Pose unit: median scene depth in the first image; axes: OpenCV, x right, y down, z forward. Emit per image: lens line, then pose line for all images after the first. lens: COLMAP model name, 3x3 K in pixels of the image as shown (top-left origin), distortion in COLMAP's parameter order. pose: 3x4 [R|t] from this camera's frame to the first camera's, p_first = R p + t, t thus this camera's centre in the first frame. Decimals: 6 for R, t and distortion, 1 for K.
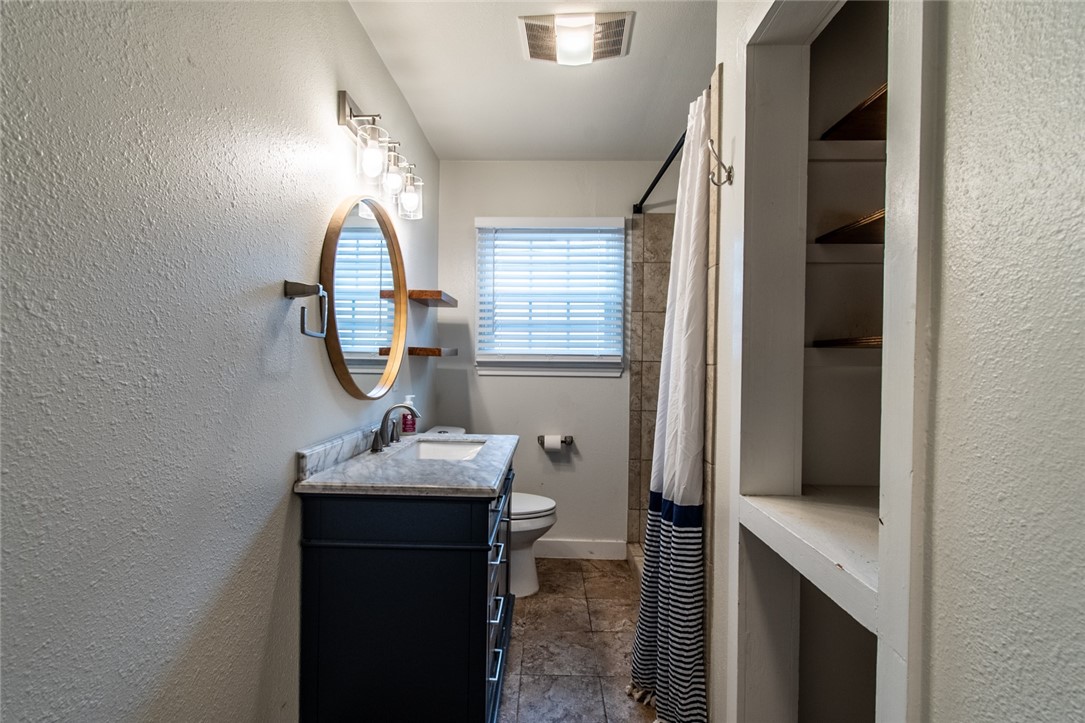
lens RADIAL K [[481.8, 0, 540.8], [0, 481.8, 362.3], [0, 0, 1]] dist [0.001740, -0.000879]
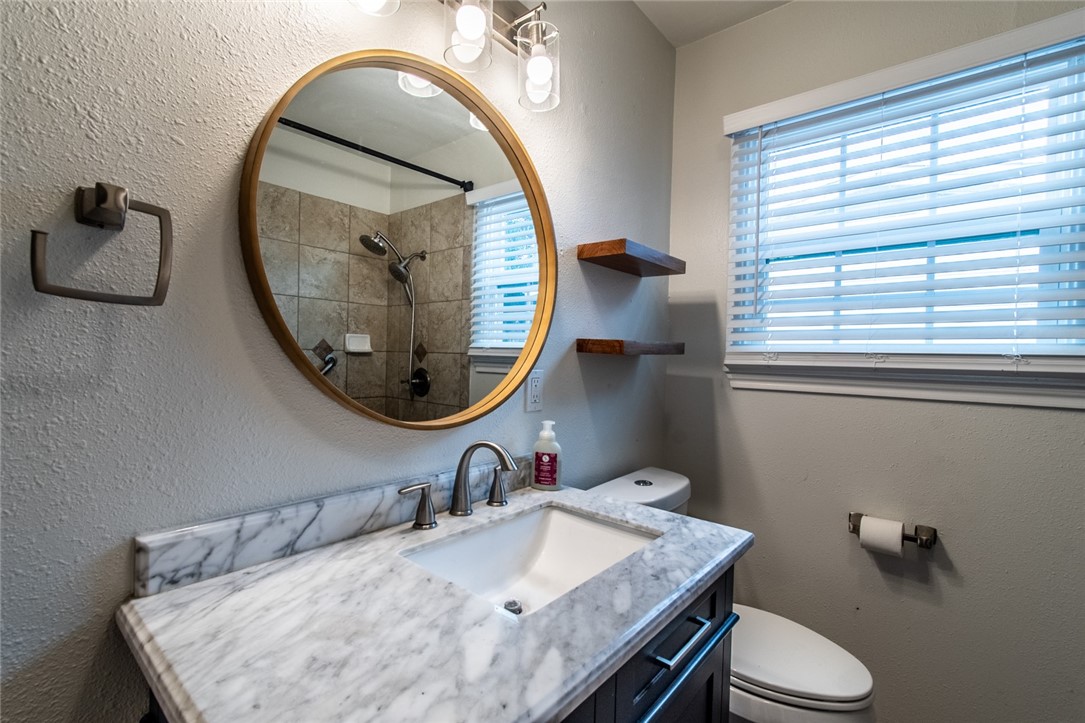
lens RADIAL K [[481.8, 0, 540.8], [0, 481.8, 362.3], [0, 0, 1]] dist [0.001740, -0.000879]
pose [[0.778509, 0.014674, -0.627462, 0.059211], [-0.017685, 0.999843, 0.001440, -0.001264], [0.627385, 0.009976, 0.778645, 0.402165]]
